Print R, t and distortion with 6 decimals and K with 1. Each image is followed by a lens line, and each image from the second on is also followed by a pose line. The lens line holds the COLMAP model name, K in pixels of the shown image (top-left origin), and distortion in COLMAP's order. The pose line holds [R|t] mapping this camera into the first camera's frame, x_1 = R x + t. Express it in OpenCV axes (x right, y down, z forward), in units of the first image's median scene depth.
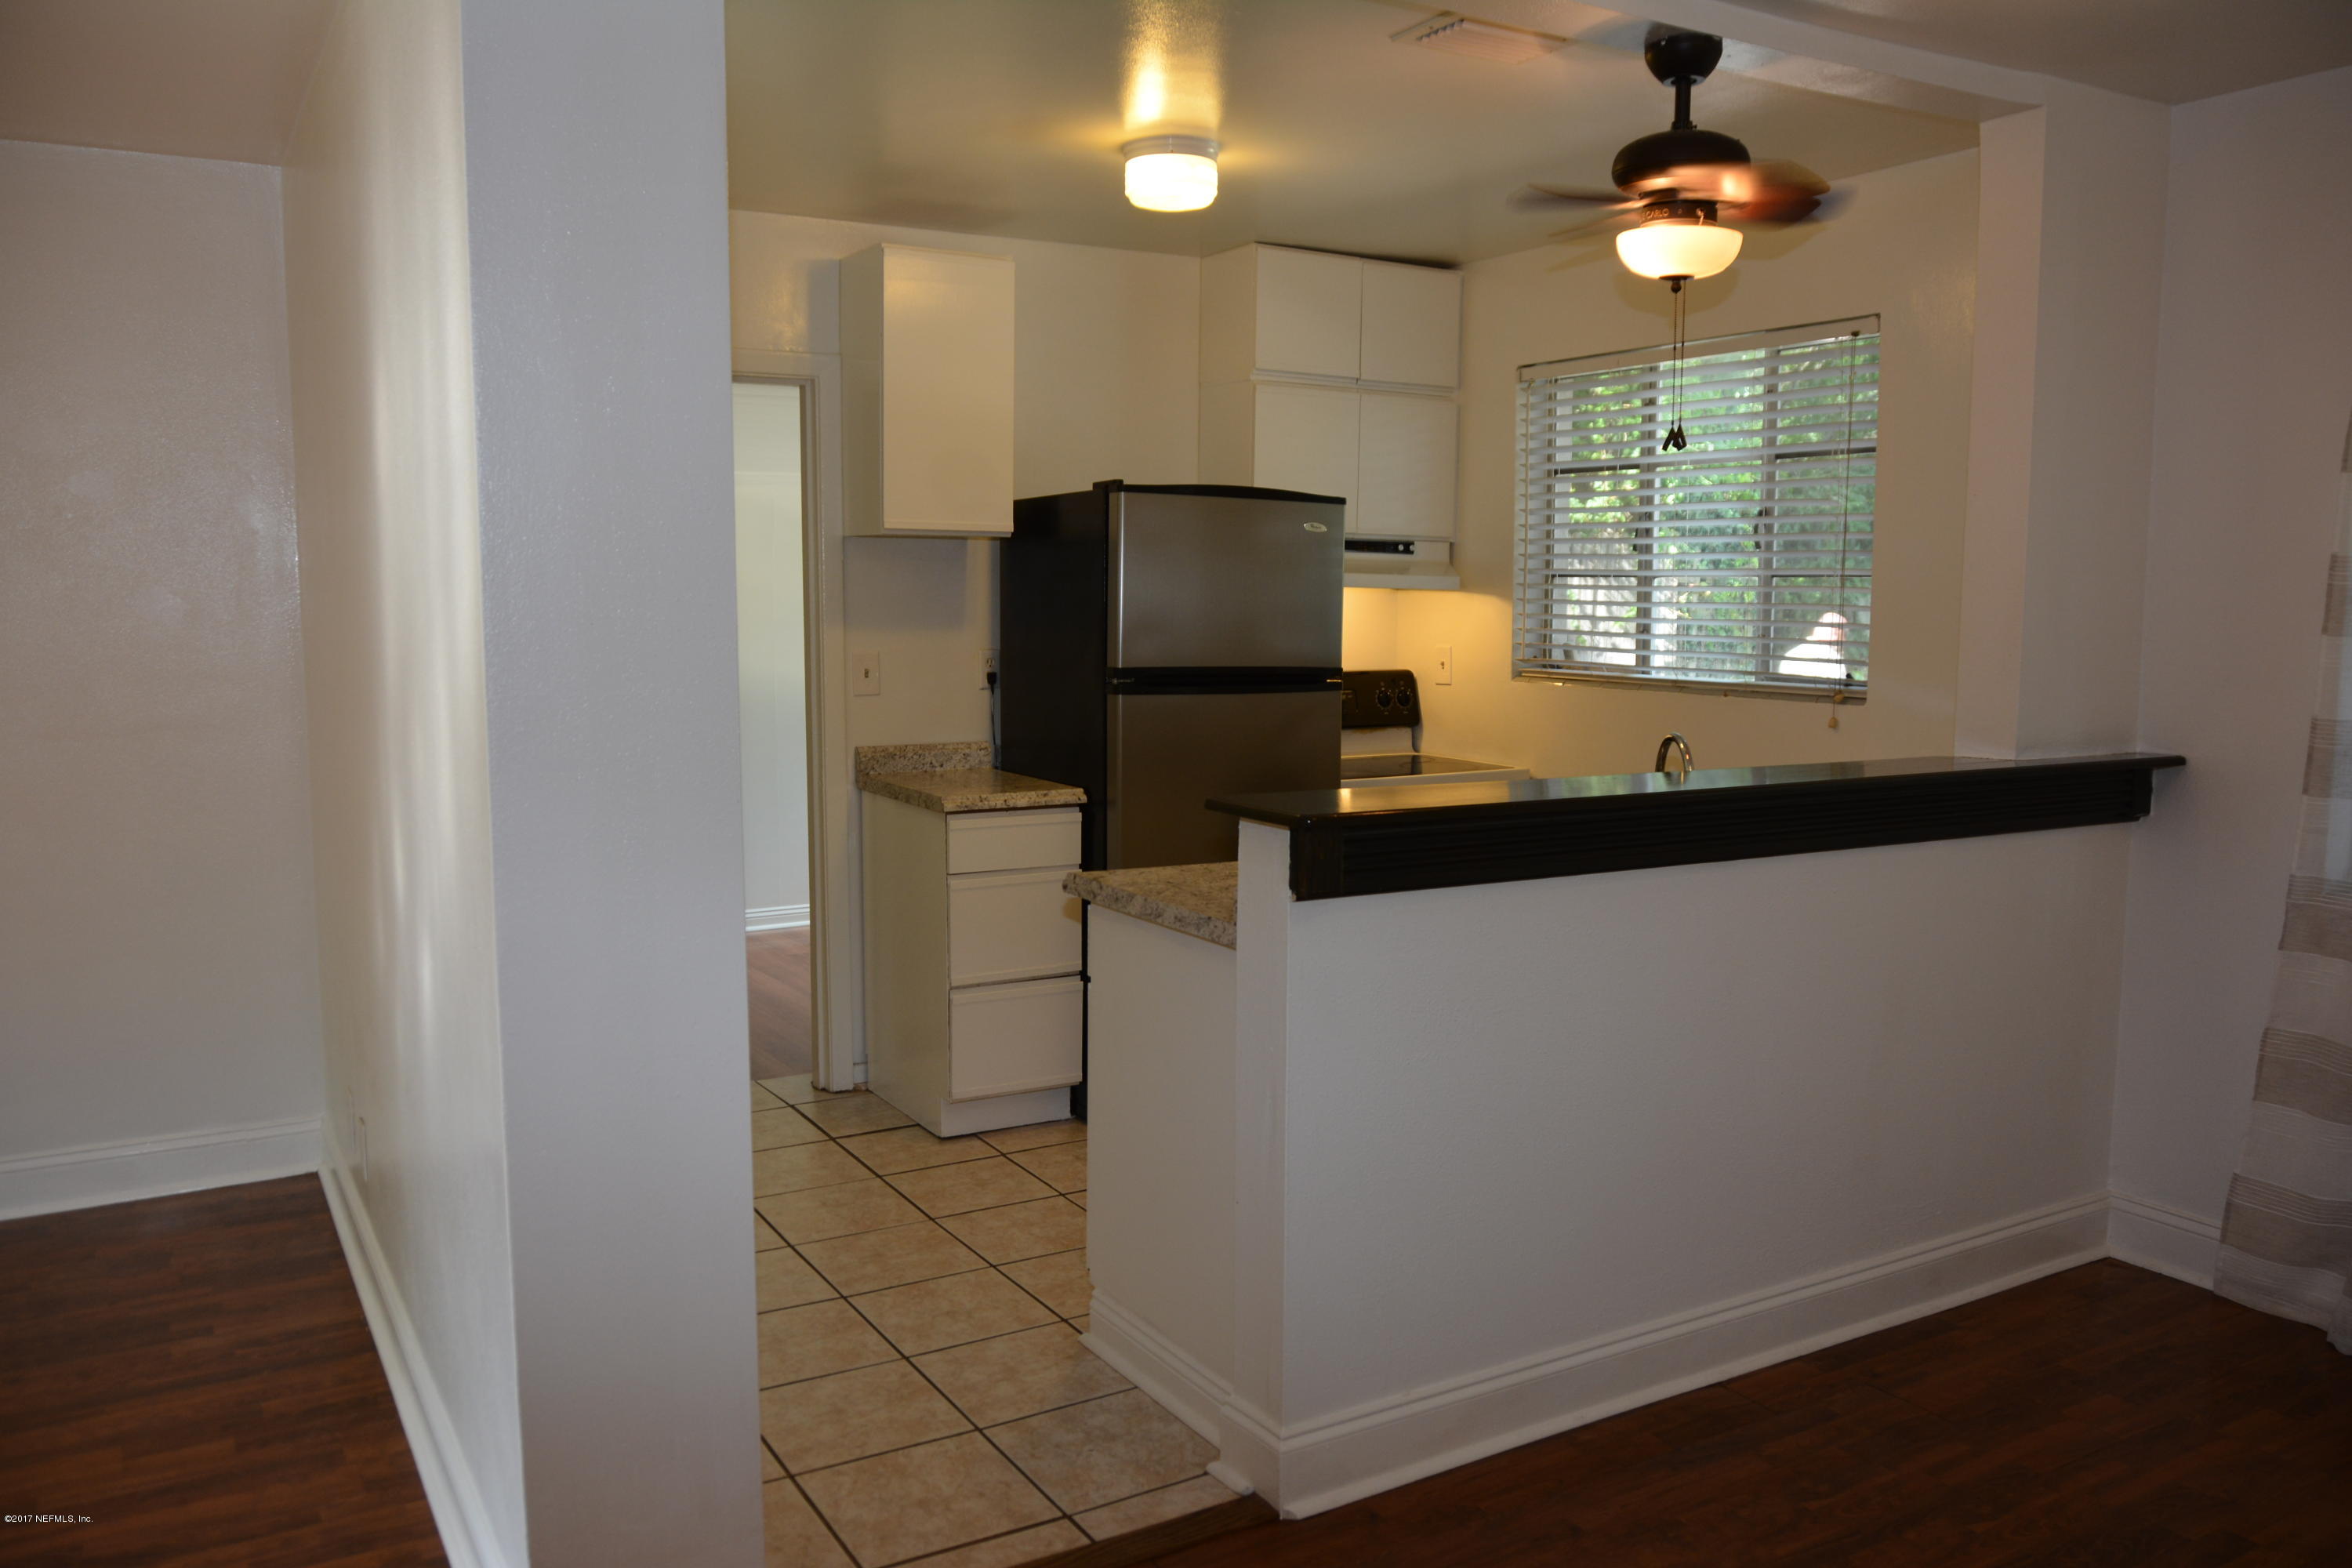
lens RADIAL K [[1797.6, 0, 1177.1], [0, 1797.6, 778.3], [0, 0, 1]] dist [-0.037503, 0.004883]
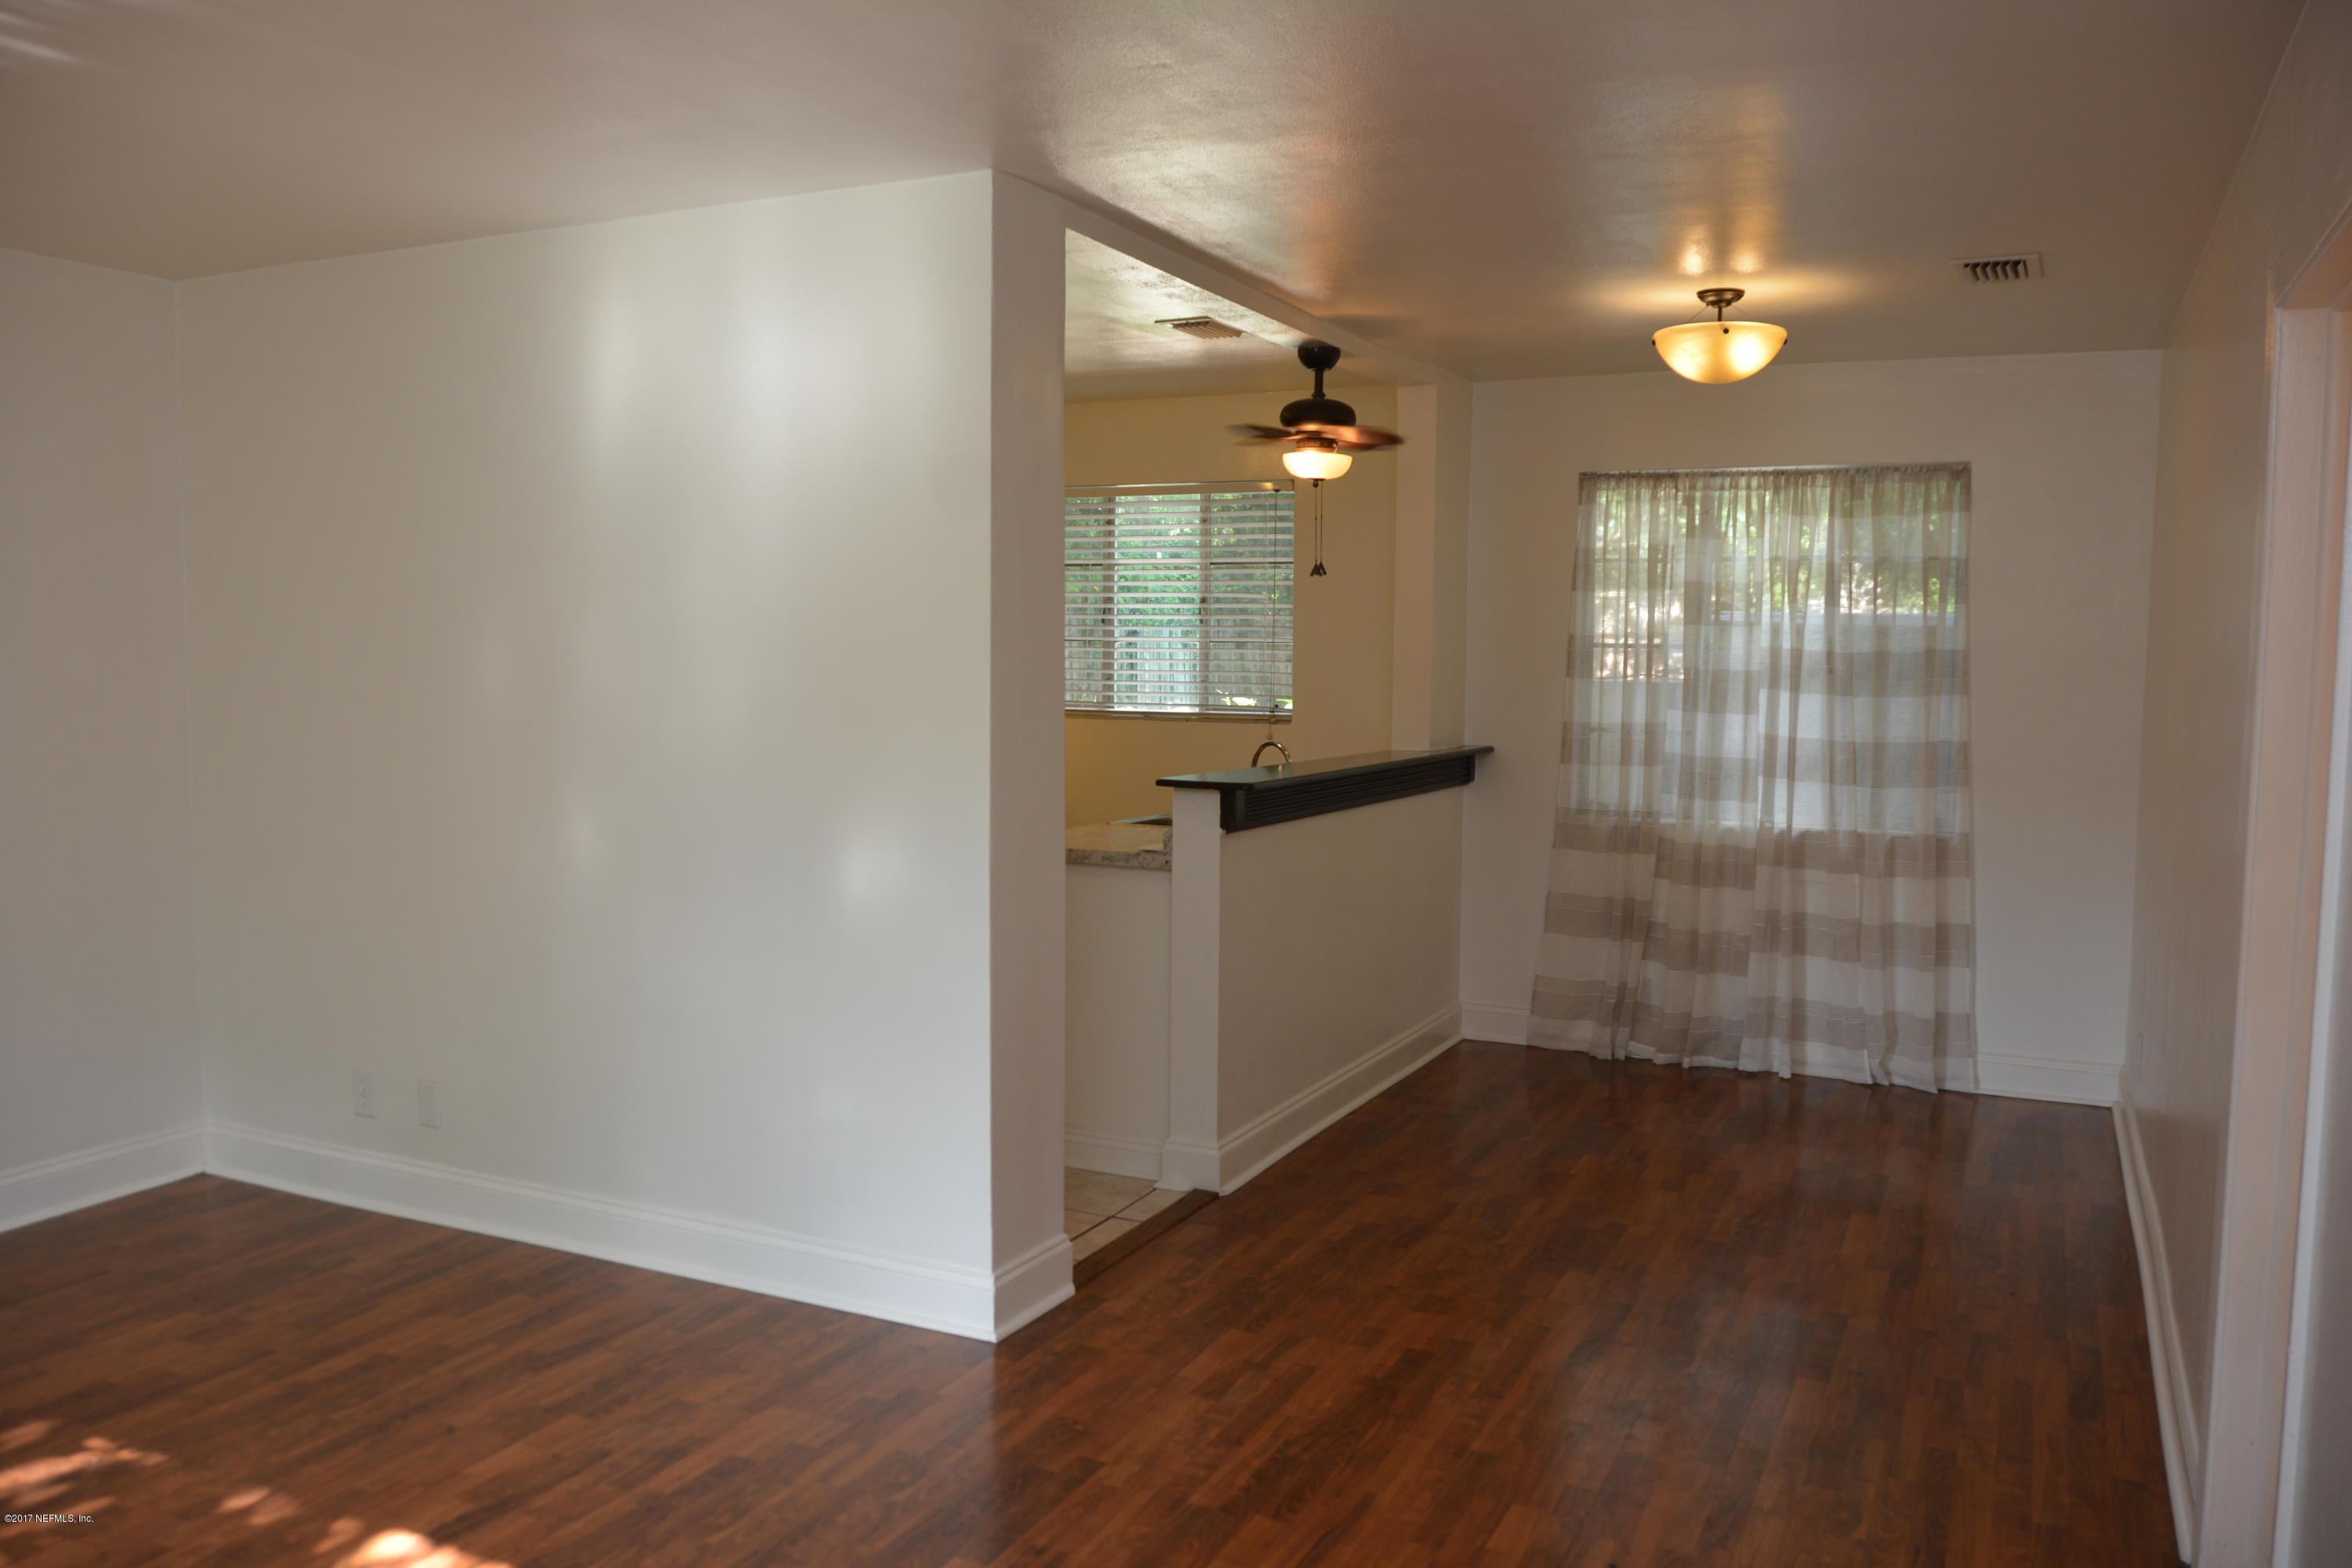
lens RADIAL K [[1810.6, 0, 1179.7], [0, 1810.6, 746.8], [0, 0, 1]] dist [-0.037960, 0.001486]
pose [[0.834057, -0.028704, 0.550931, -0.650560], [0.053301, 0.998166, -0.028687, 0.021897], [-0.549097, 0.053292, 0.834058, -0.318909]]
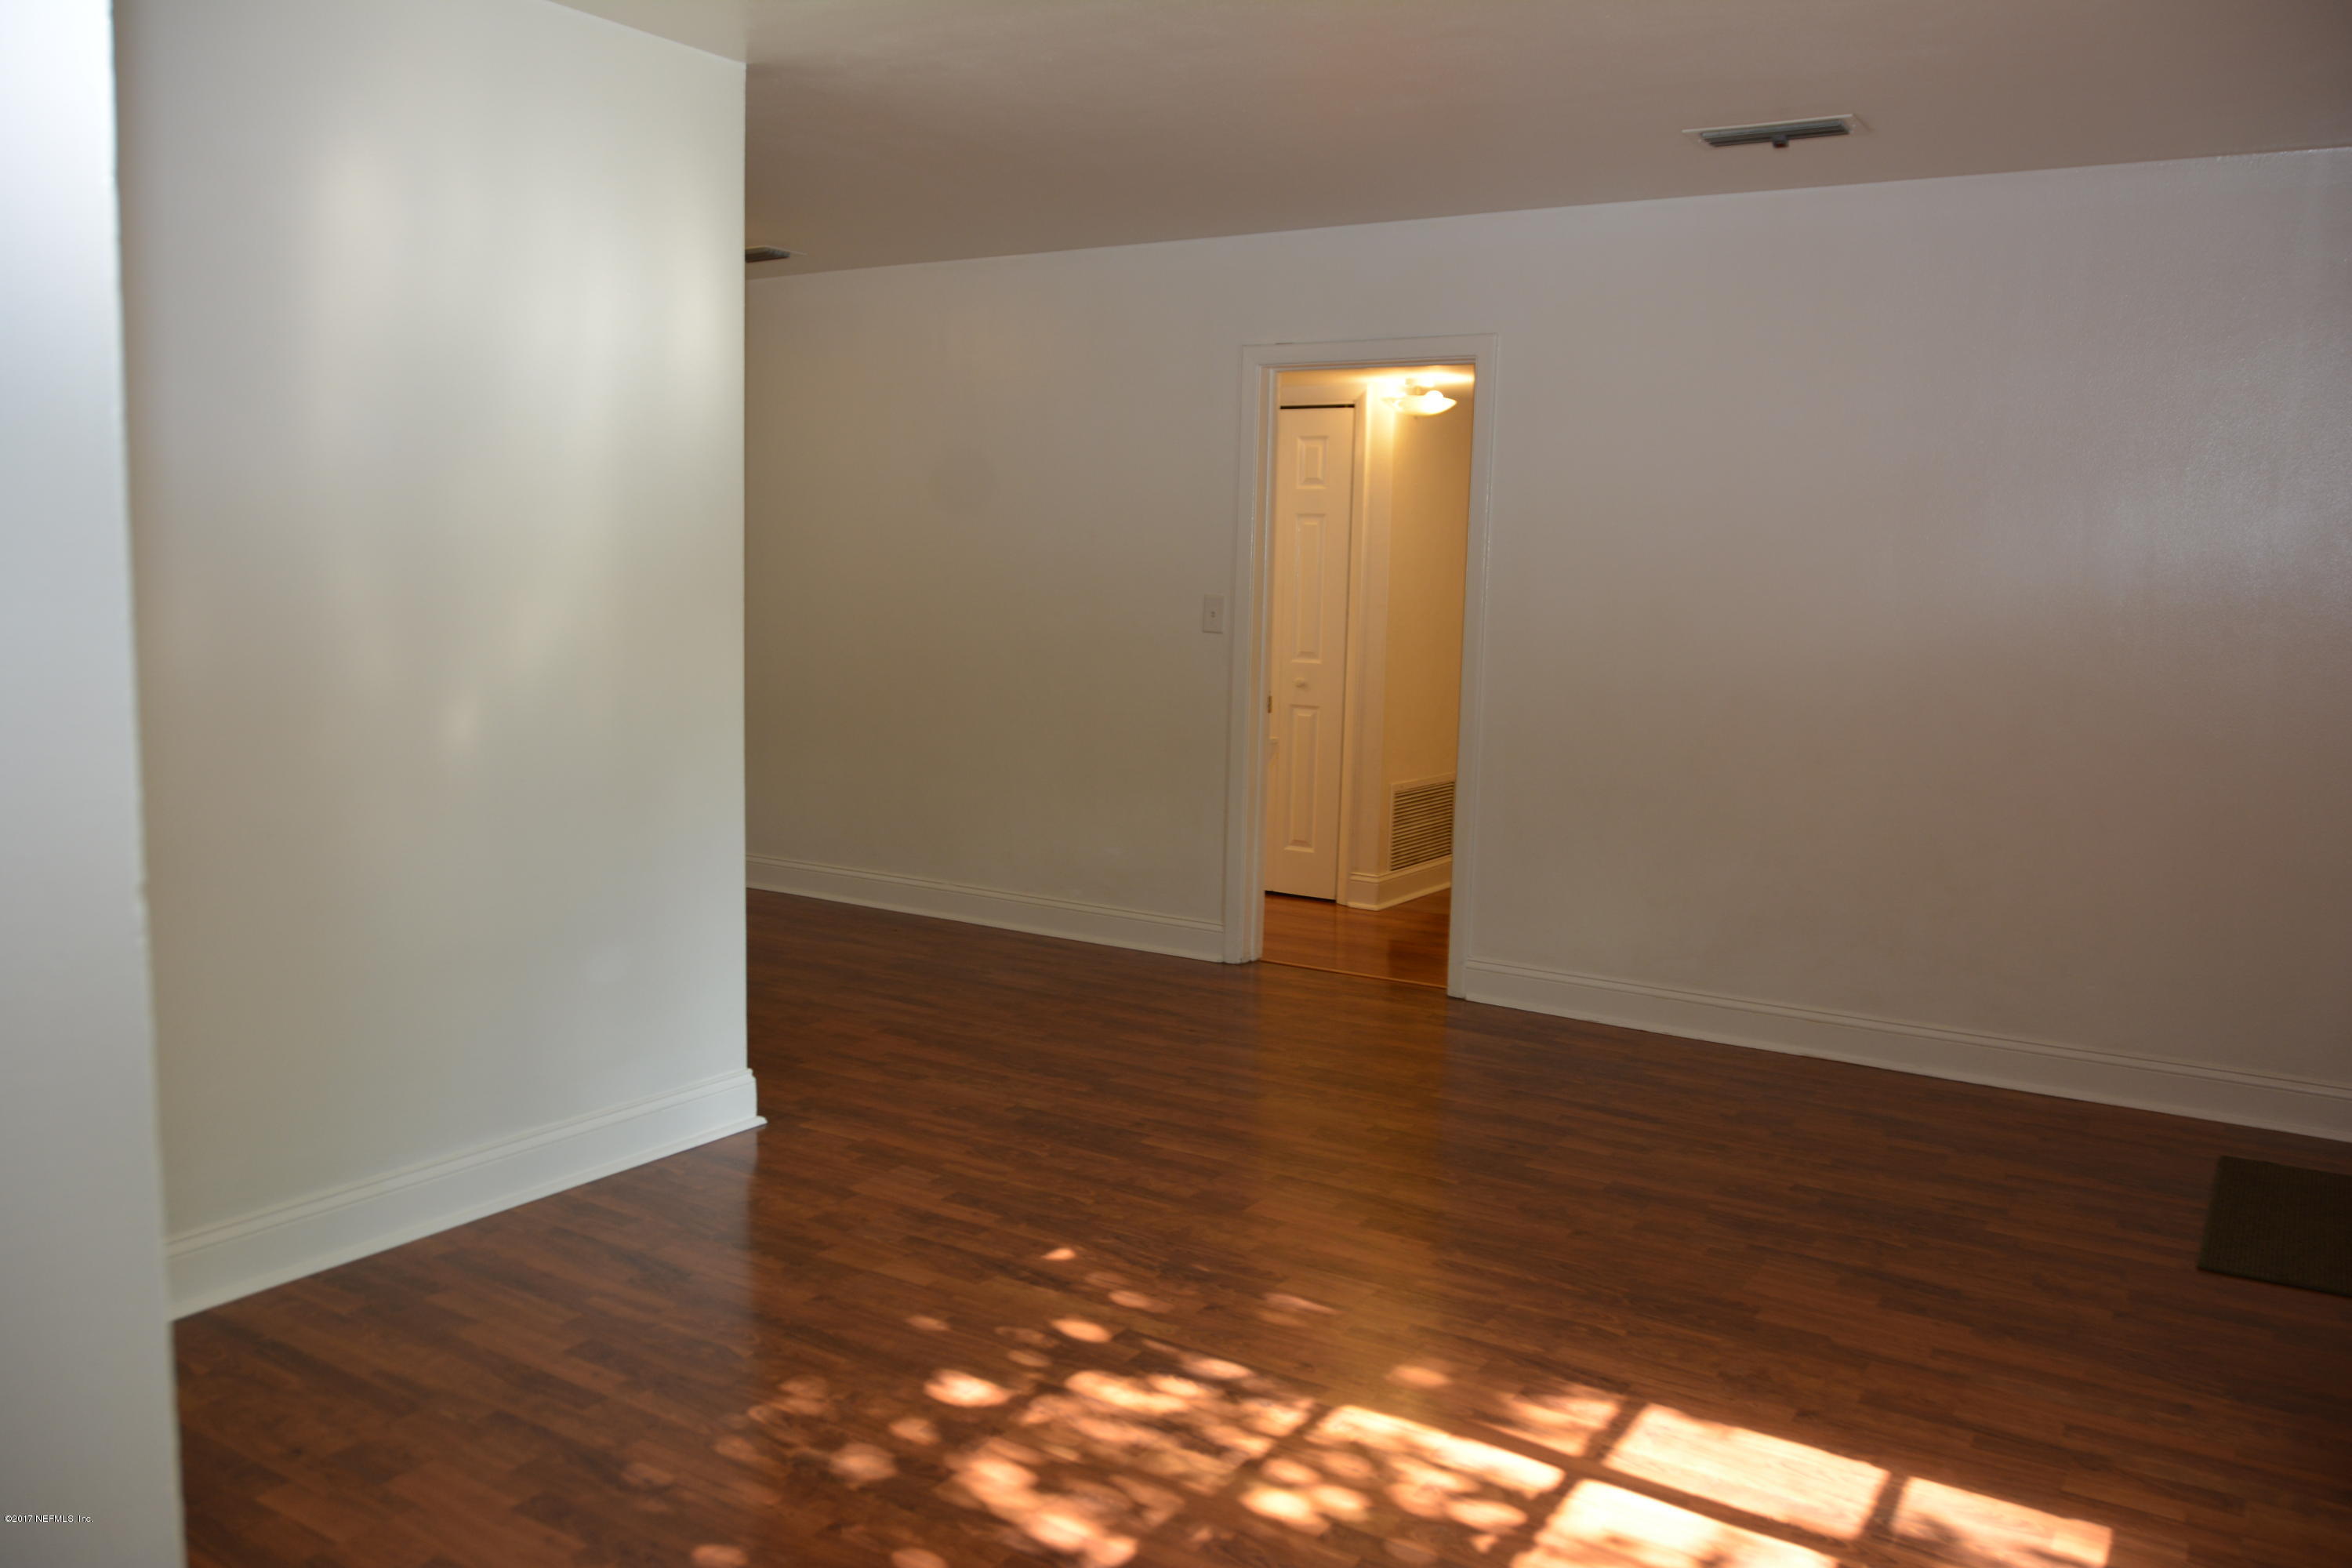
lens RADIAL K [[1797.6, 0, 1177.1], [0, 1797.6, 778.3], [0, 0, 1]] dist [-0.037503, 0.004883]
pose [[-0.446793, -0.112705, 0.887510, -1.263435], [0.077811, 0.983378, 0.164051, -0.056887], [-0.891247, 0.142355, -0.430597, 0.777138]]
